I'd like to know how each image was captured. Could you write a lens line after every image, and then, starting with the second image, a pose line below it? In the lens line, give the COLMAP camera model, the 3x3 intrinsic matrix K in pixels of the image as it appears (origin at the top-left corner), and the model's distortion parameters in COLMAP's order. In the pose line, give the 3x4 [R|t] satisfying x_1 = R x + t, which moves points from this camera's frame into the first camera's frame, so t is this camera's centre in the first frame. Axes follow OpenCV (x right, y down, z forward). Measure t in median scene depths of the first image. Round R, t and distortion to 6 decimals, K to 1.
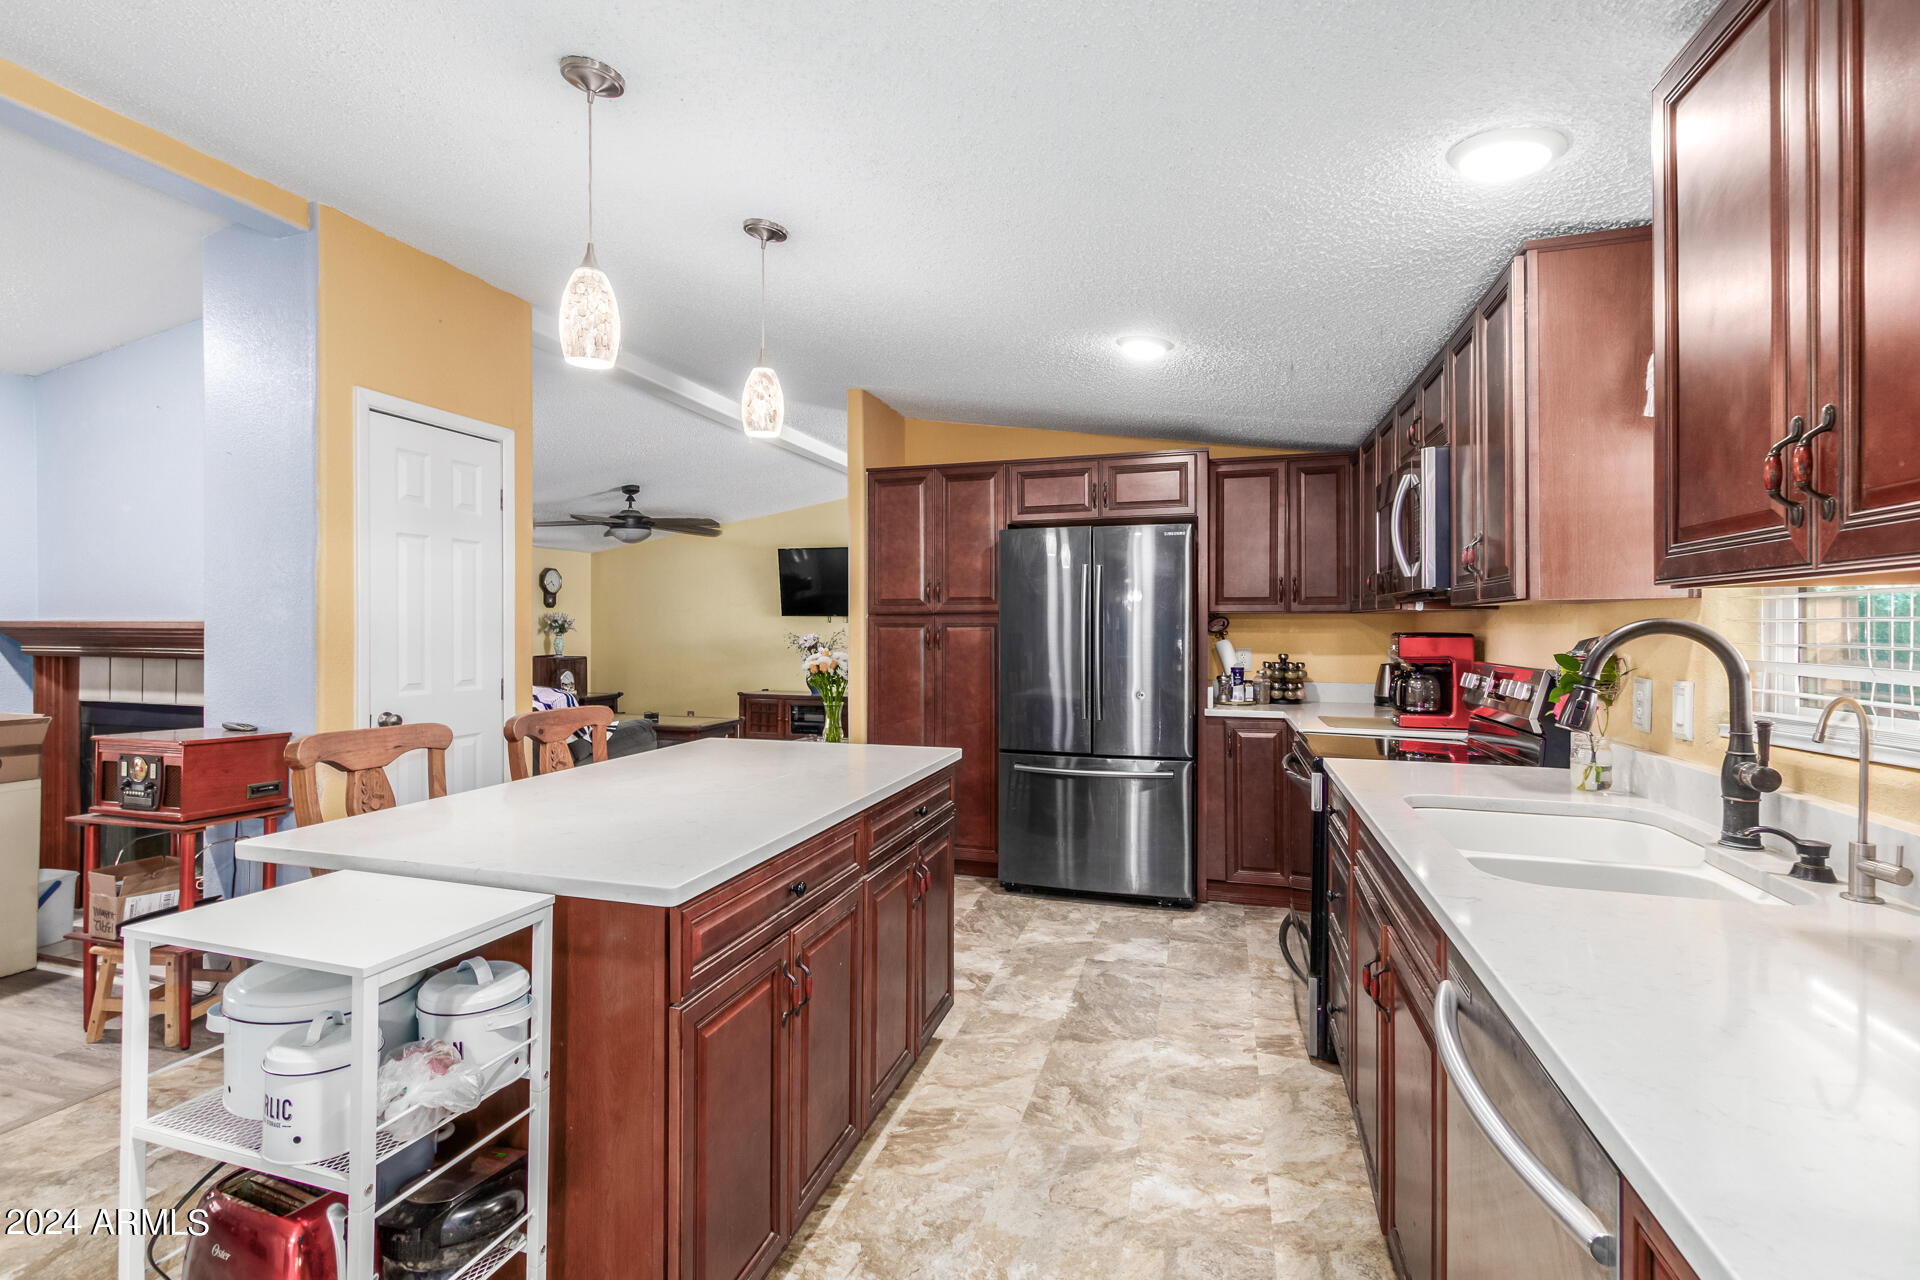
lens RADIAL K [[890.0, 0, 893.5], [0, 890.0, 629.0], [0, 0, 1]] dist [0.000028, 0.000119]
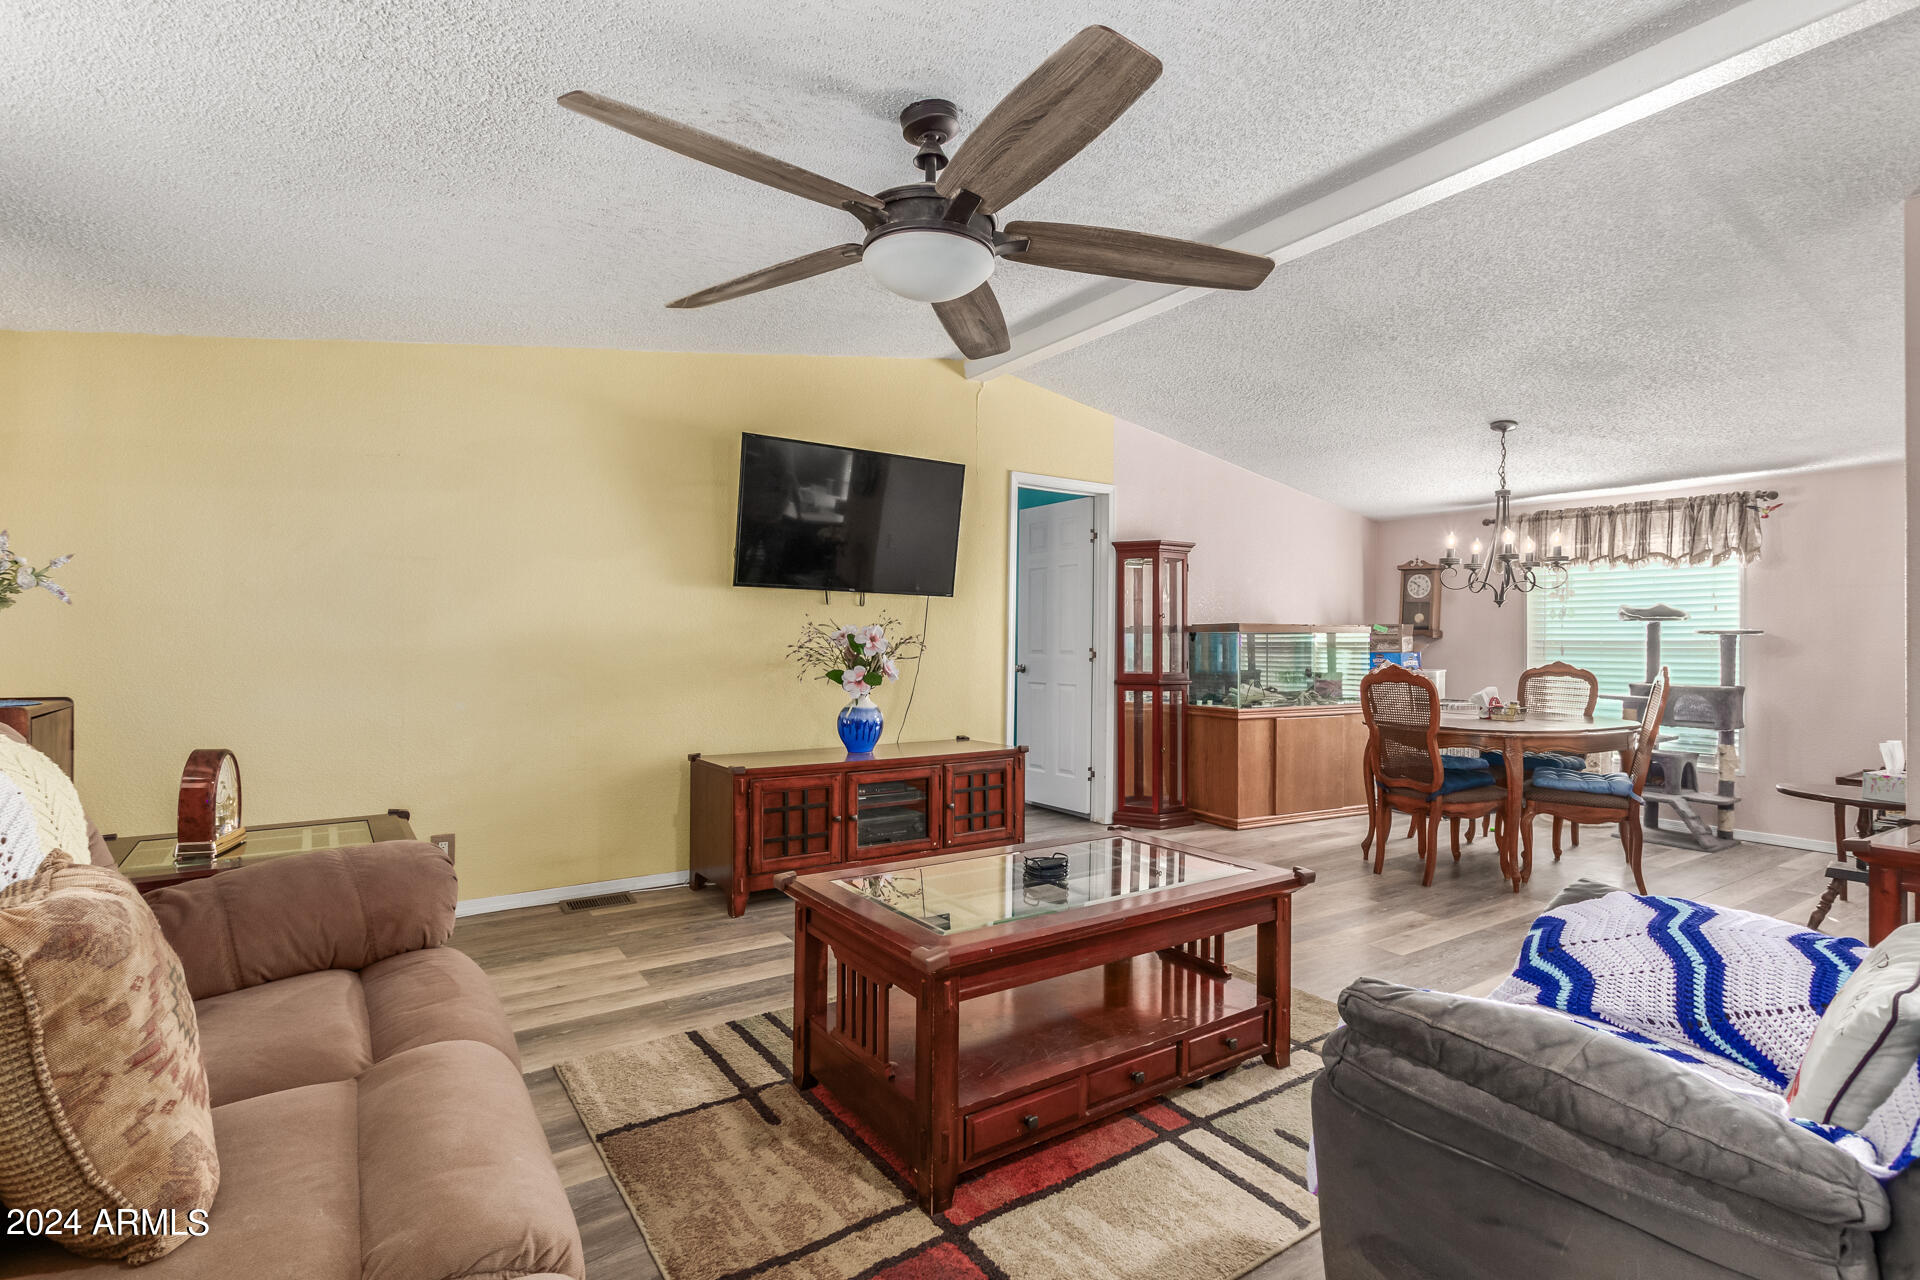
lens RADIAL K [[864.7, 0, 960.0], [0, 864.7, 640.0], [0, 0, 1]] dist [0.004088, 0.000068]
pose [[0.593142, 0.008061, 0.805057, -1.168823], [-0.005882, 0.999967, -0.005679, 0.038170], [-0.805076, -0.001367, 0.593170, 1.861953]]
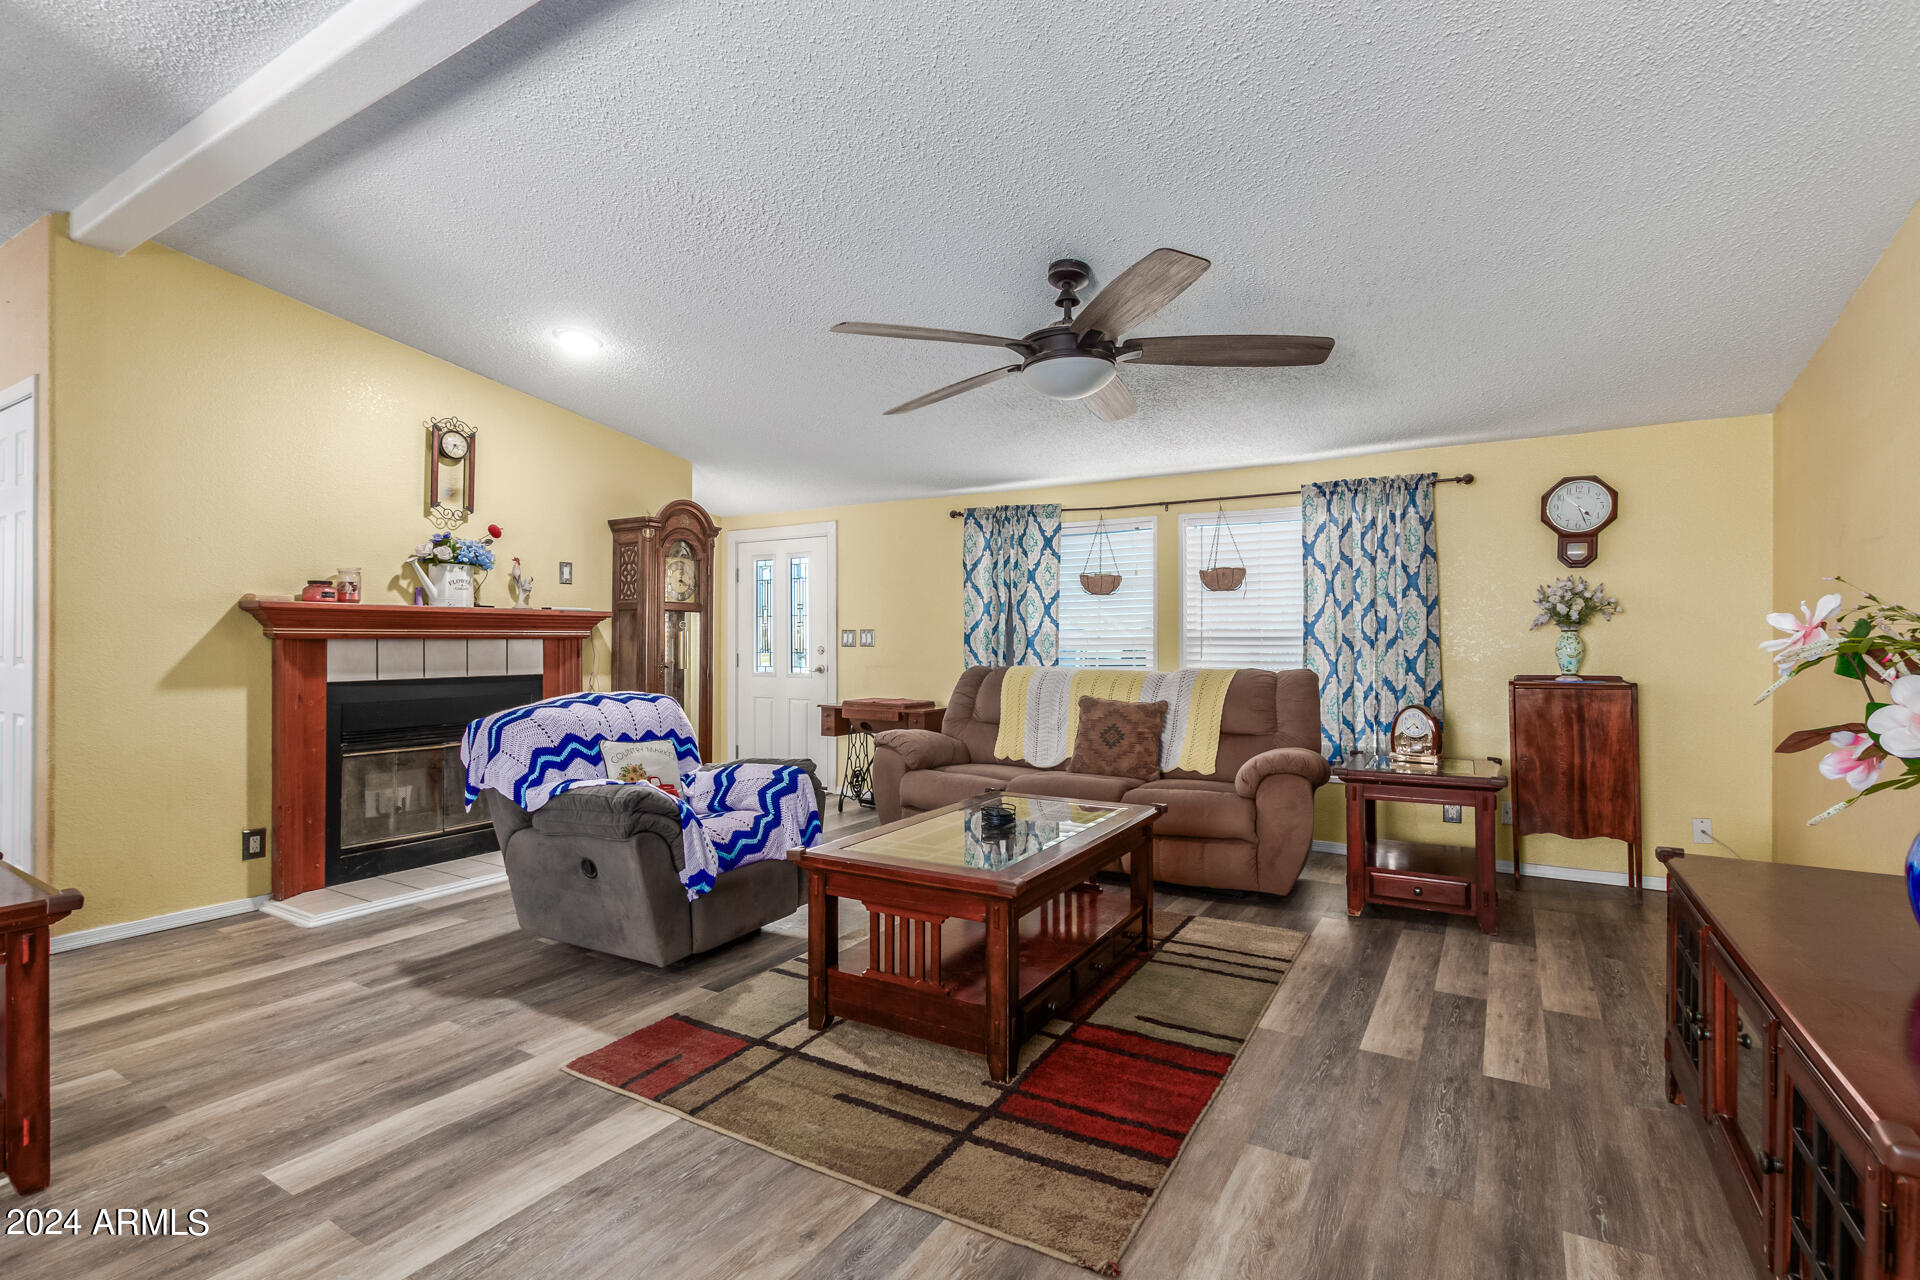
lens RADIAL K [[894.6, 0, 984.6], [0, 894.6, 640.5], [0, 0, 1]] dist [0.001171, -0.000170]
pose [[-0.156878, 0.000030, -0.987618, 0.278947], [0.000233, 1.000000, -0.000007, 0.034448], [0.987618, -0.000231, -0.156878, 2.321654]]
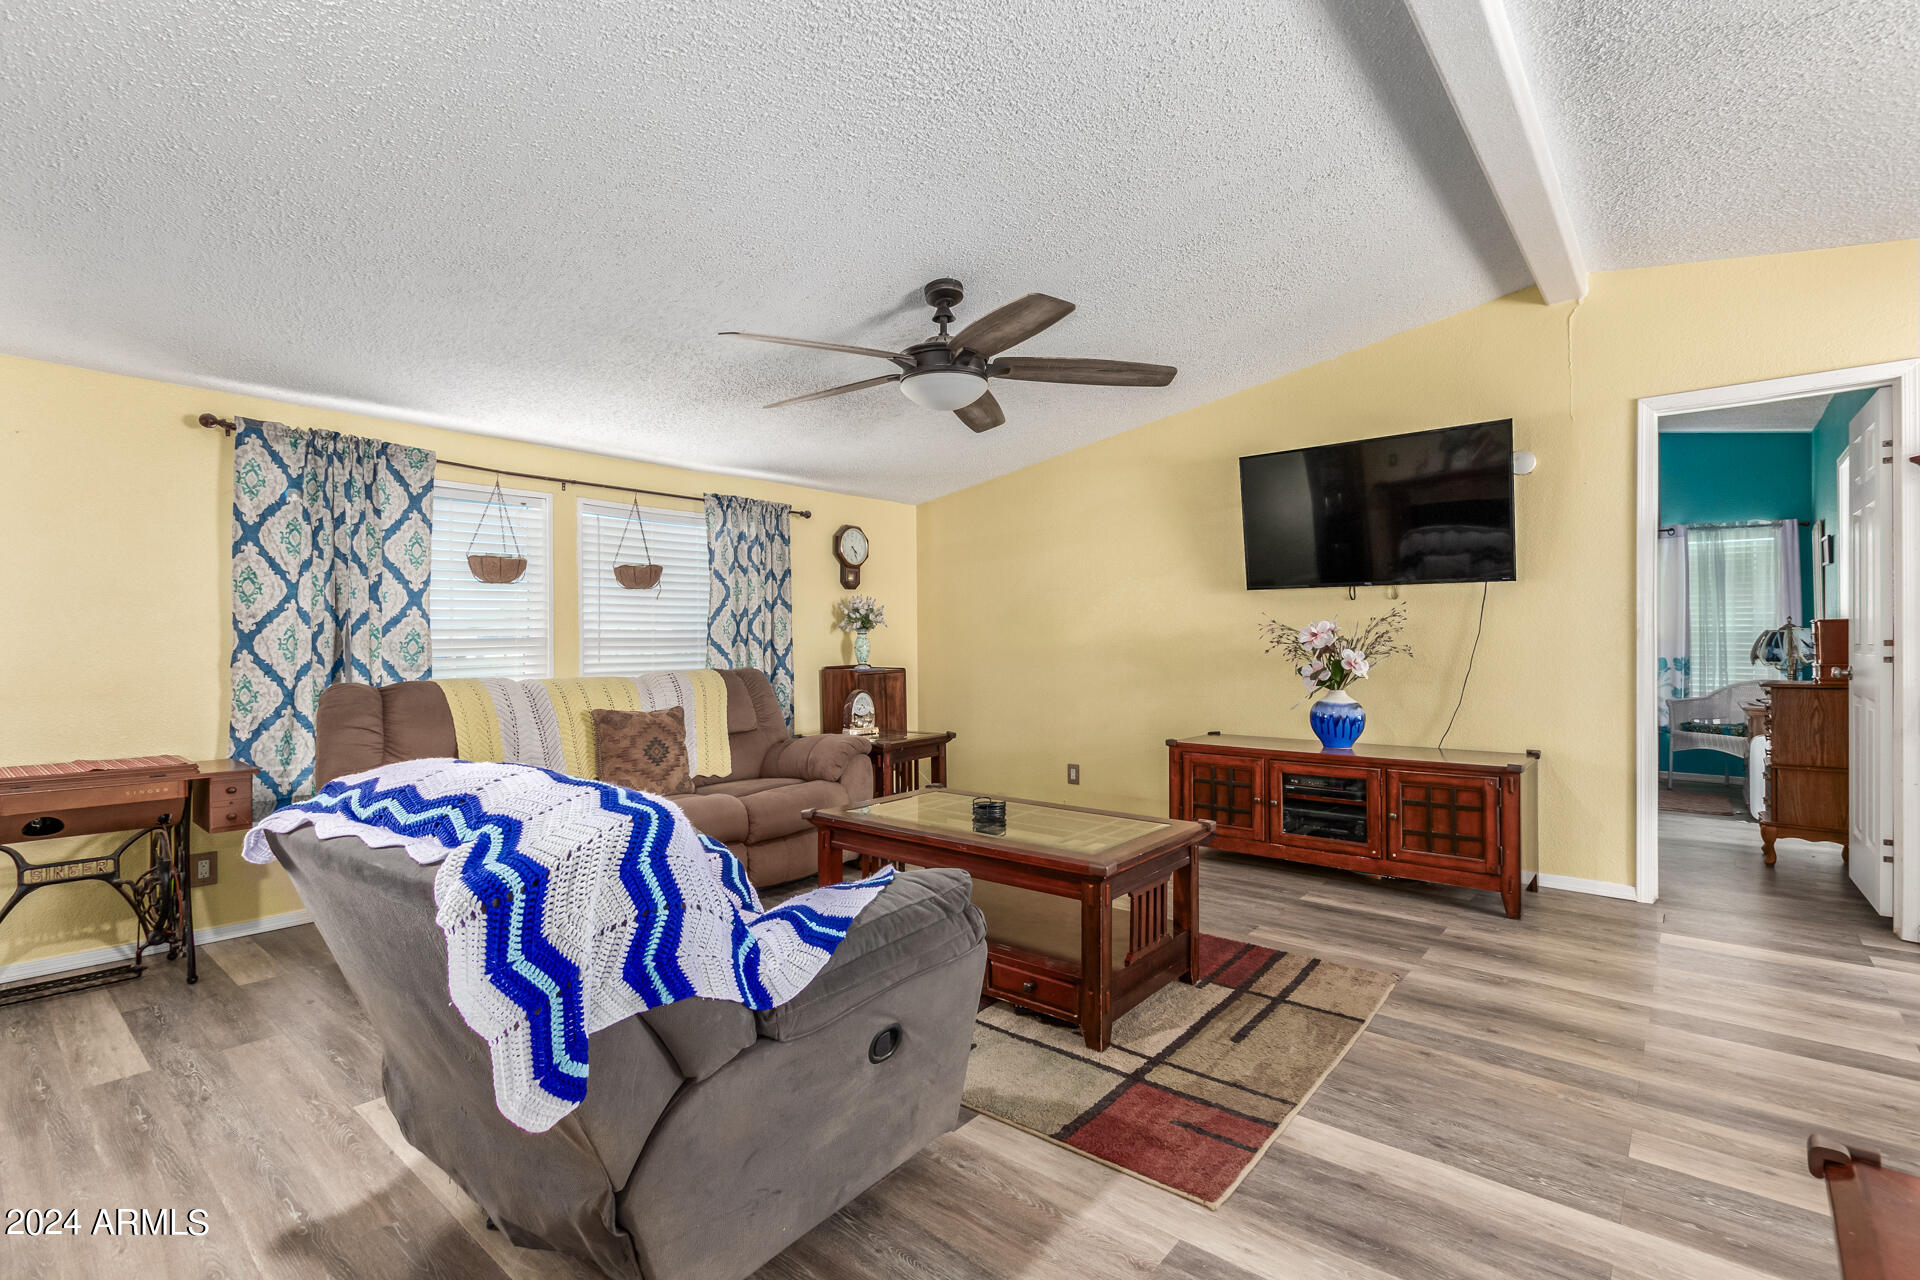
lens RADIAL K [[858.9, 0, 975.3], [0, 858.9, 637.3], [0, 0, 1]] dist [-0.000675, -0.000200]
pose [[0.946586, -0.006858, -0.322378, -0.326557], [0.006135, 0.999976, -0.003260, 0.035733], [0.322393, 0.001109, 0.946605, 1.367155]]
